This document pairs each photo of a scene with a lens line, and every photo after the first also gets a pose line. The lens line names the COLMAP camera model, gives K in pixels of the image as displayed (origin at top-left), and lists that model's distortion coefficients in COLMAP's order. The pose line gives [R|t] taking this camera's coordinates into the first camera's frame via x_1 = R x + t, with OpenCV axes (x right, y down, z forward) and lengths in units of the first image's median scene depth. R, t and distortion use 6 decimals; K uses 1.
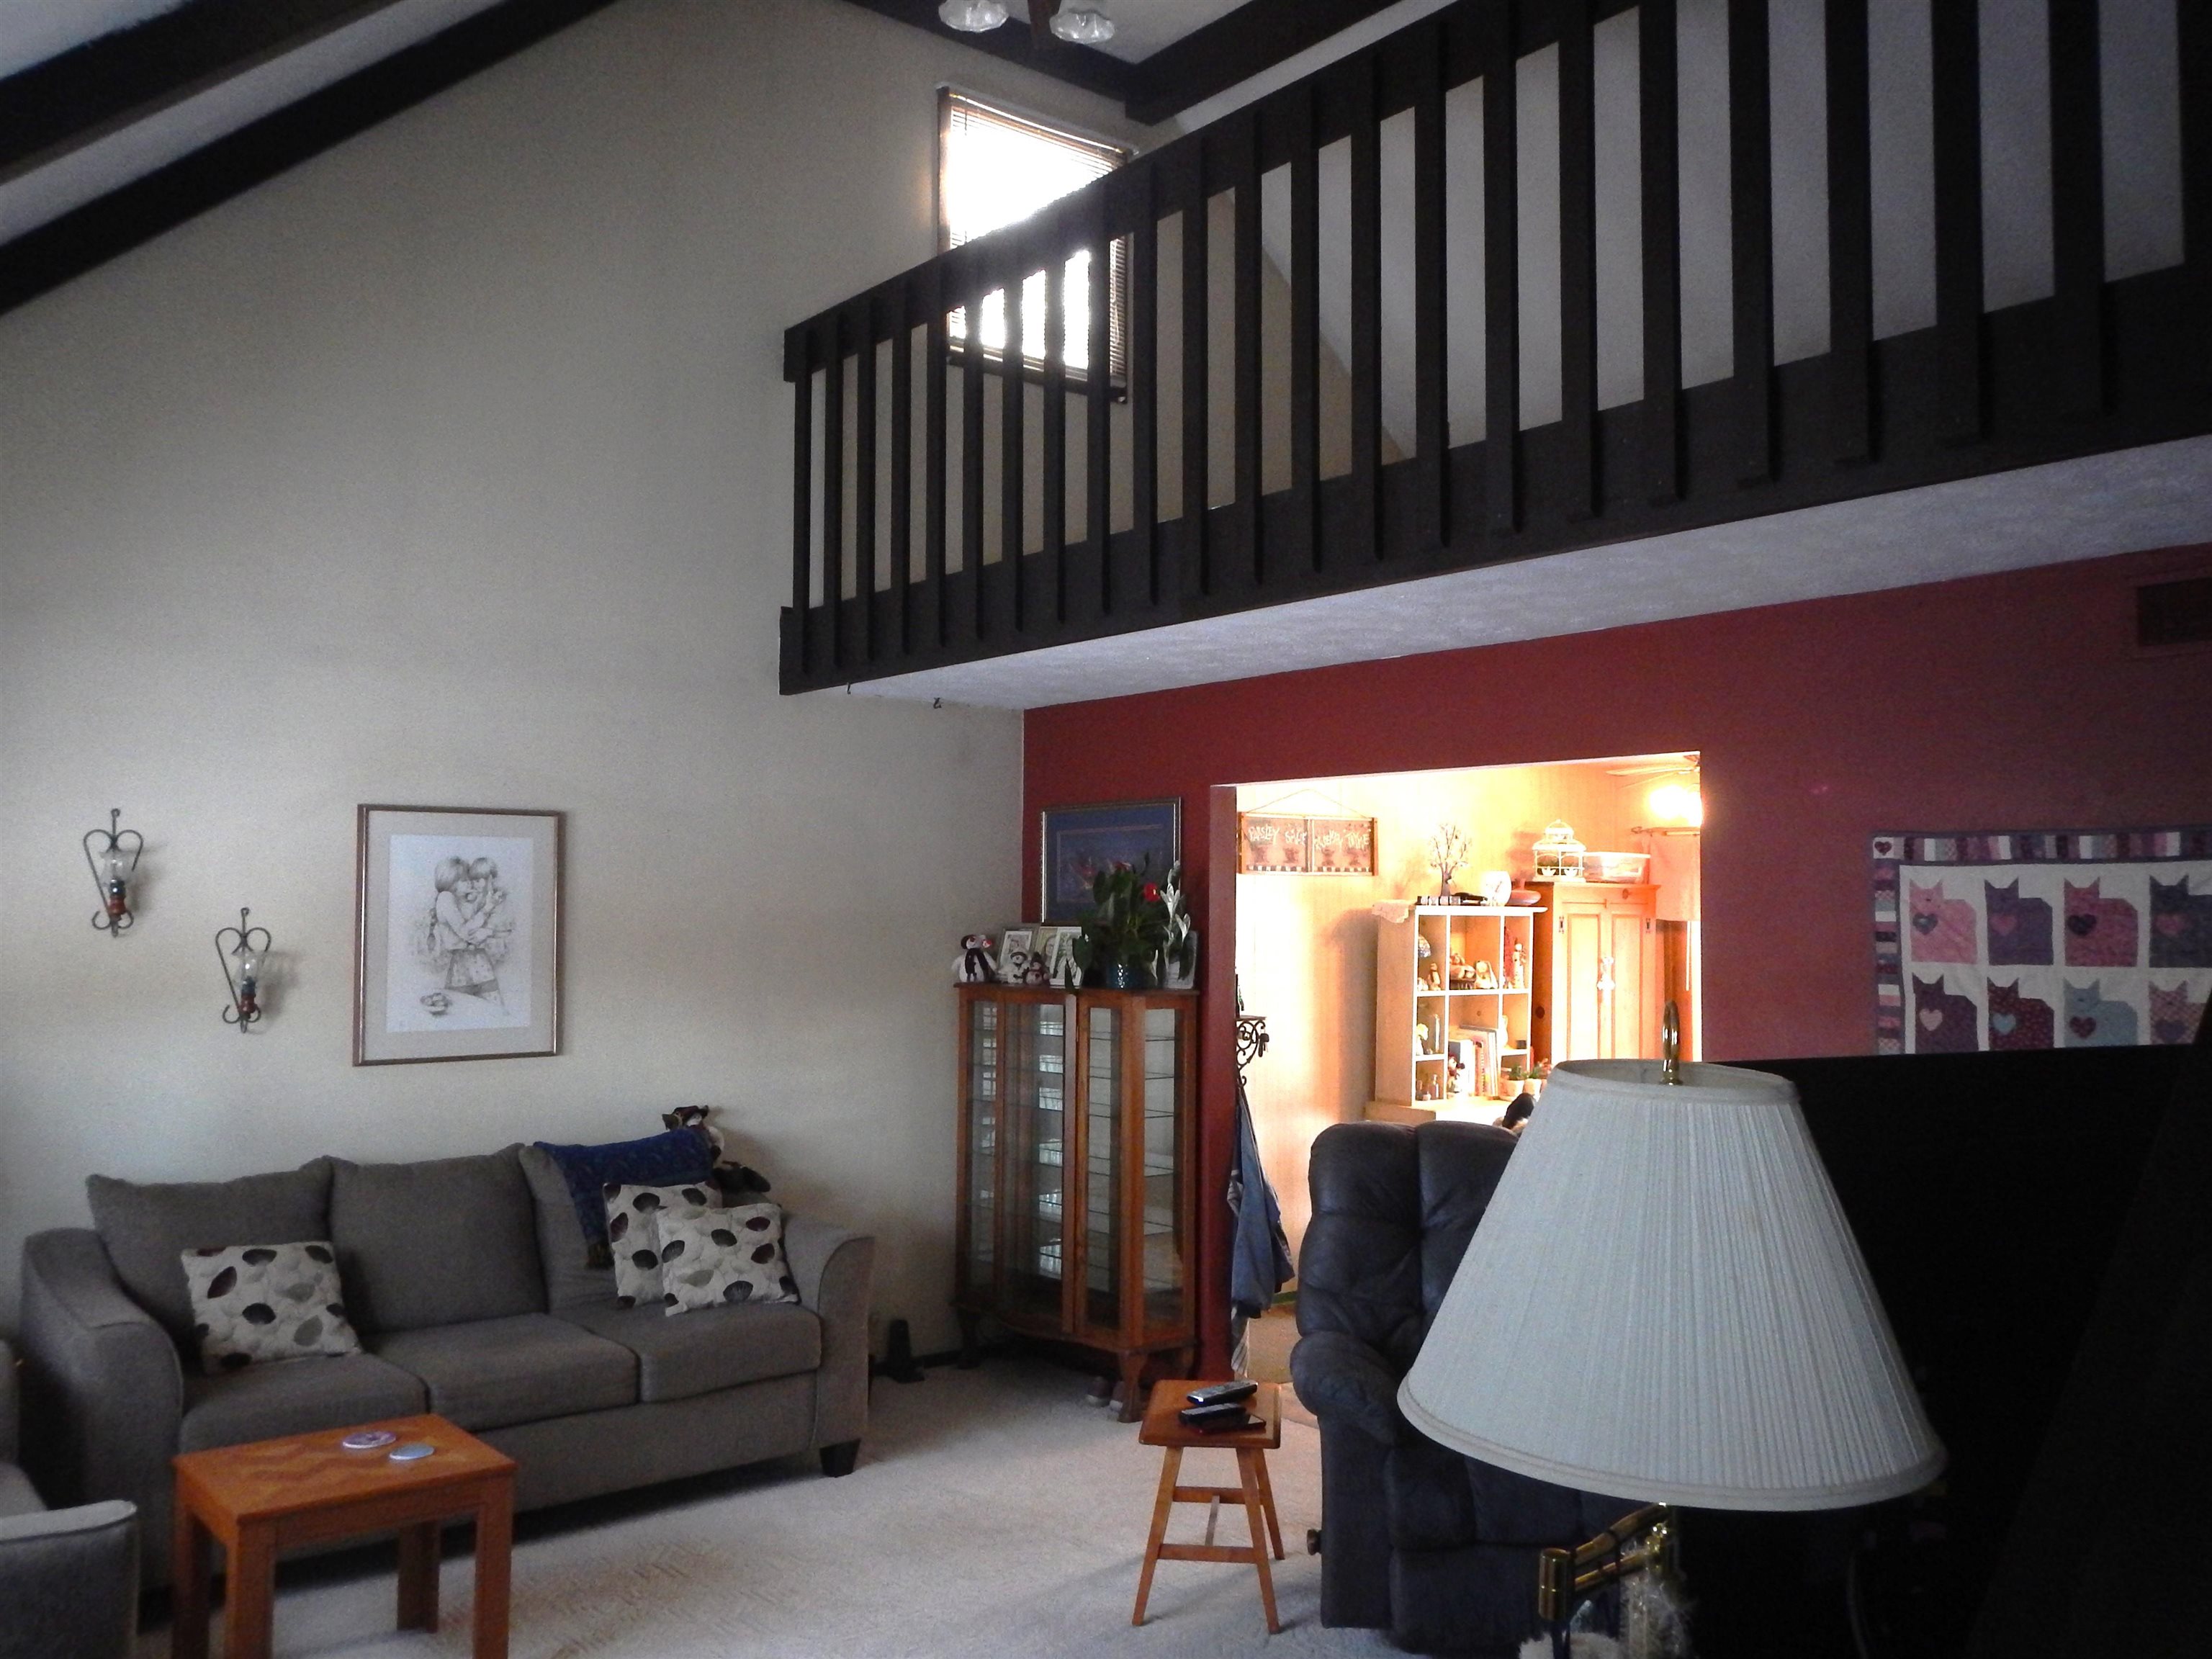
lens RADIAL K [[1816.8, 0, 1106.0], [0, 1816.8, 829.5], [0, 0, 1]] dist [-0.013282, -0.006948]
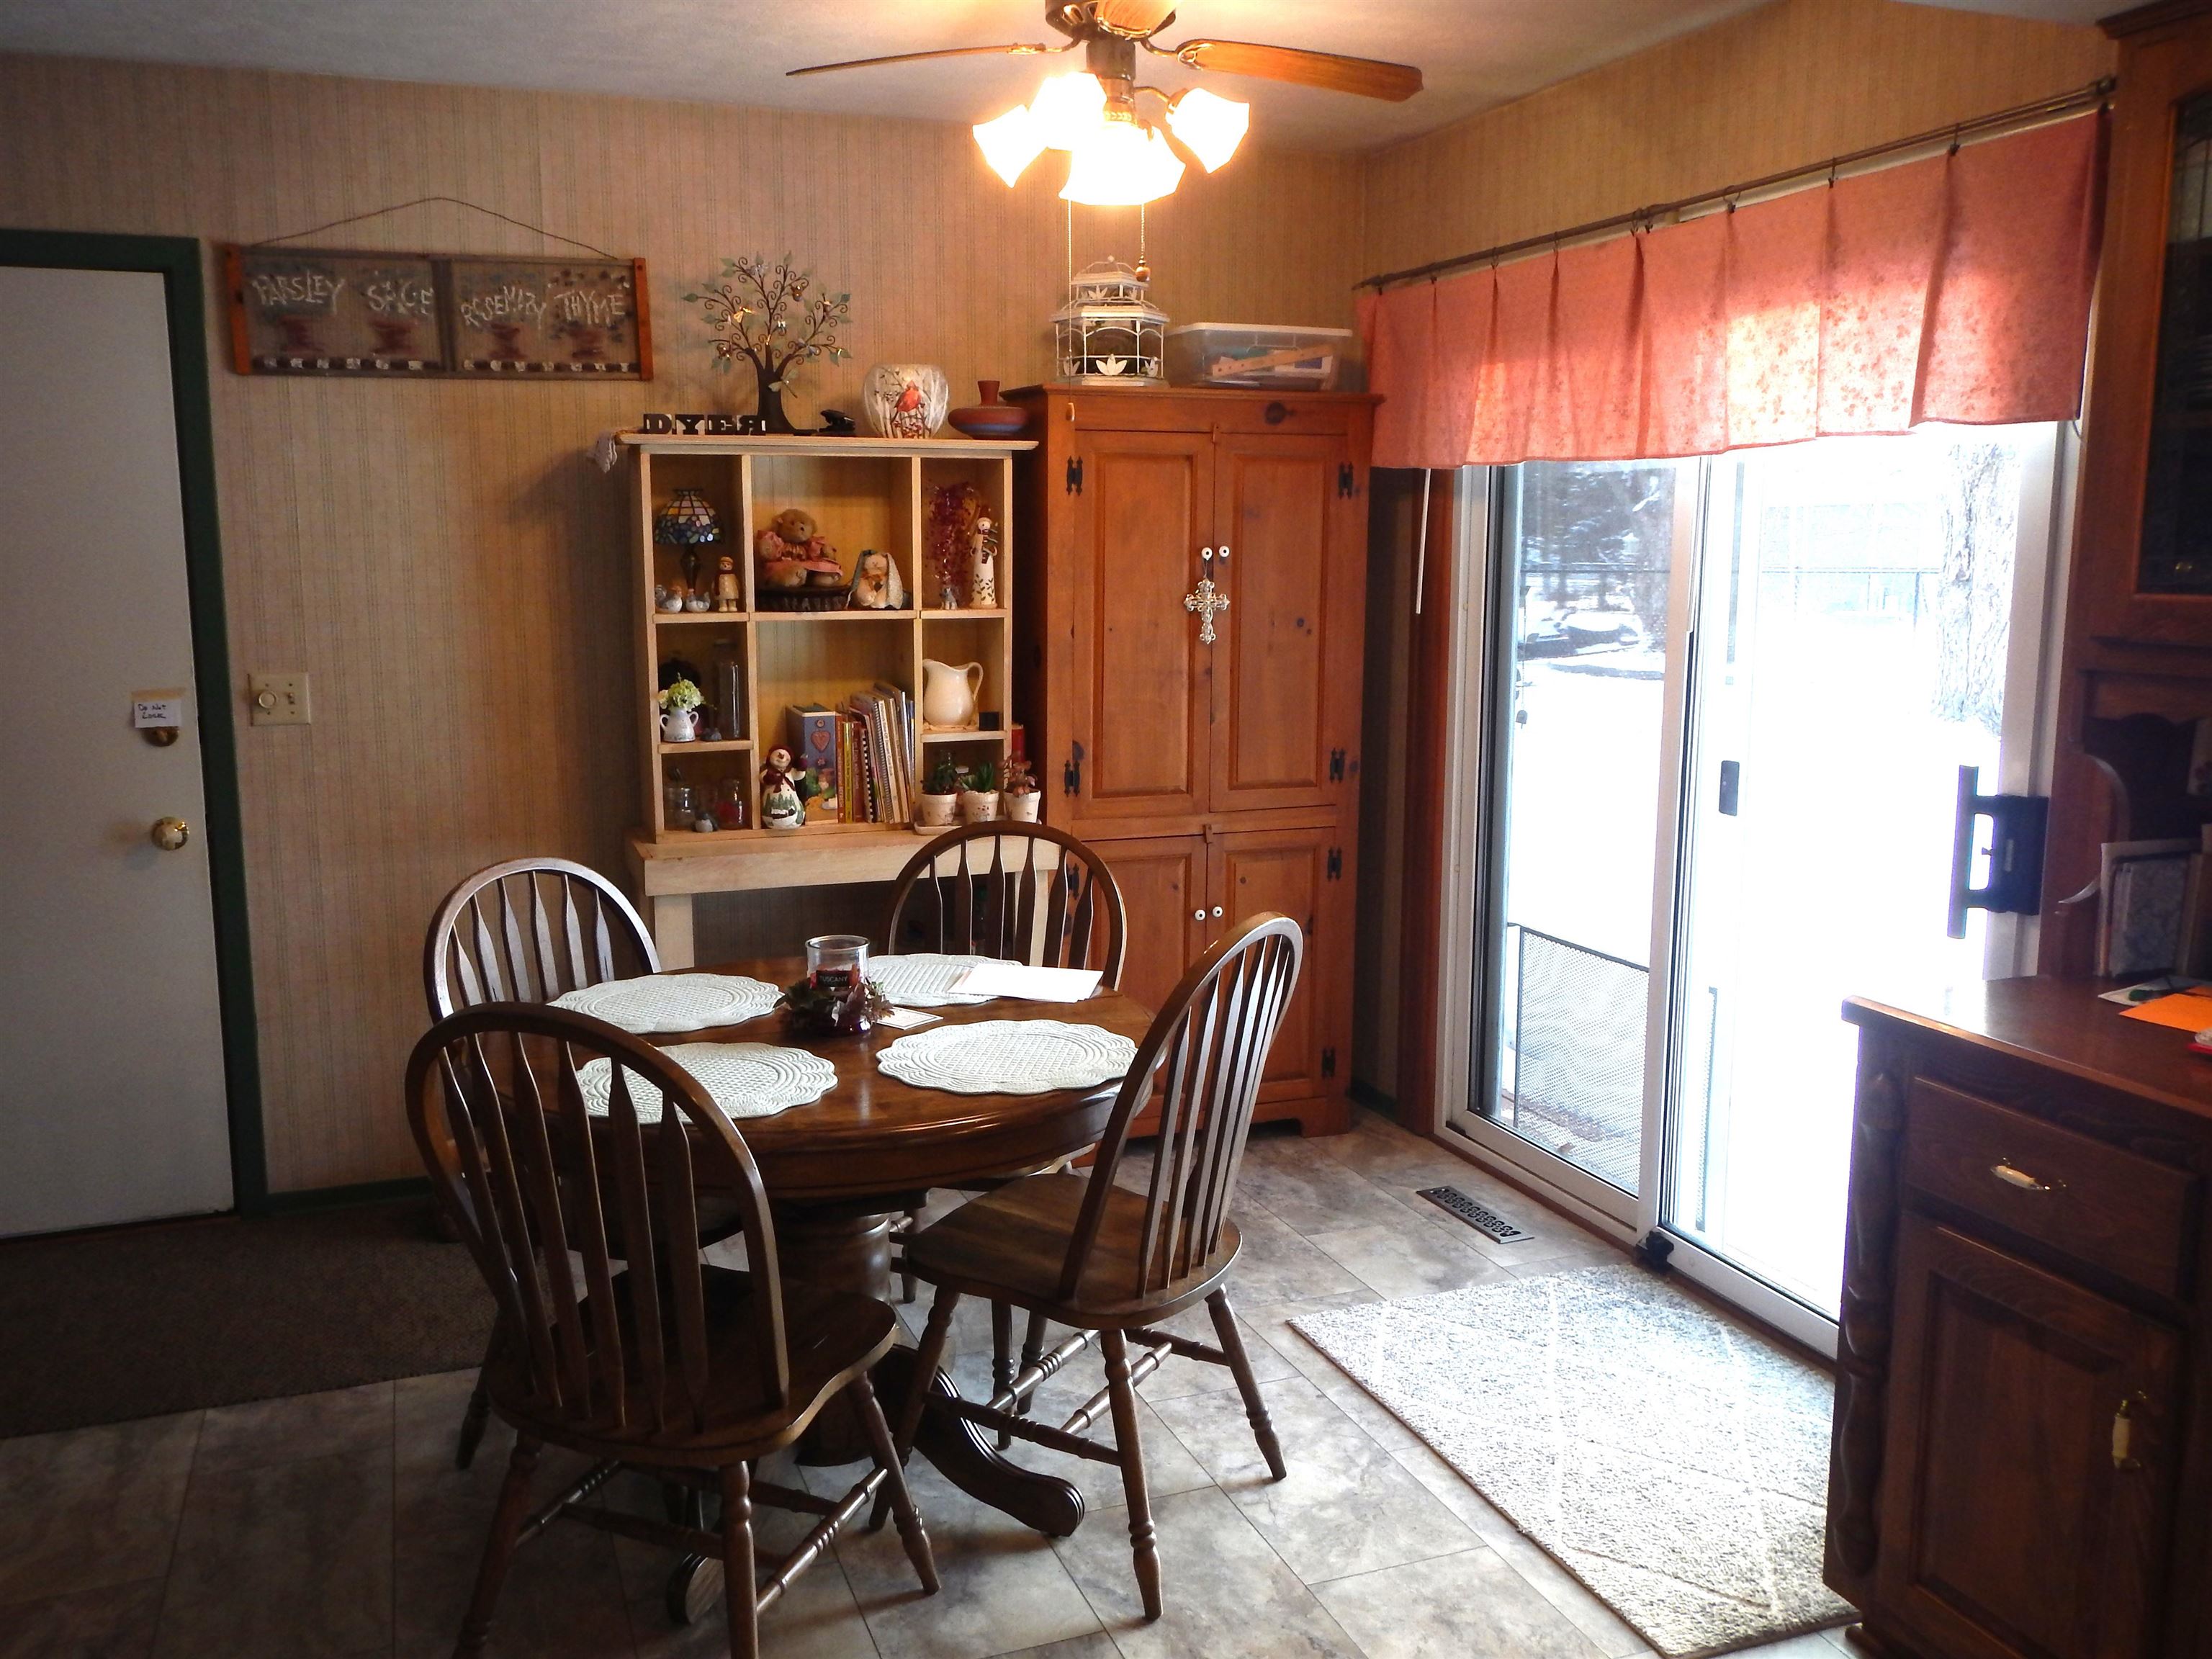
lens RADIAL K [[1816.8, 0, 1106.0], [0, 1816.8, 829.5], [0, 0, 1]] dist [-0.013282, -0.006948]
pose [[0.946758, 0.043129, -0.319043, 0.610416], [0.023772, 0.978916, 0.202877, 0.068378], [0.321066, -0.199660, 0.925771, 0.788726]]
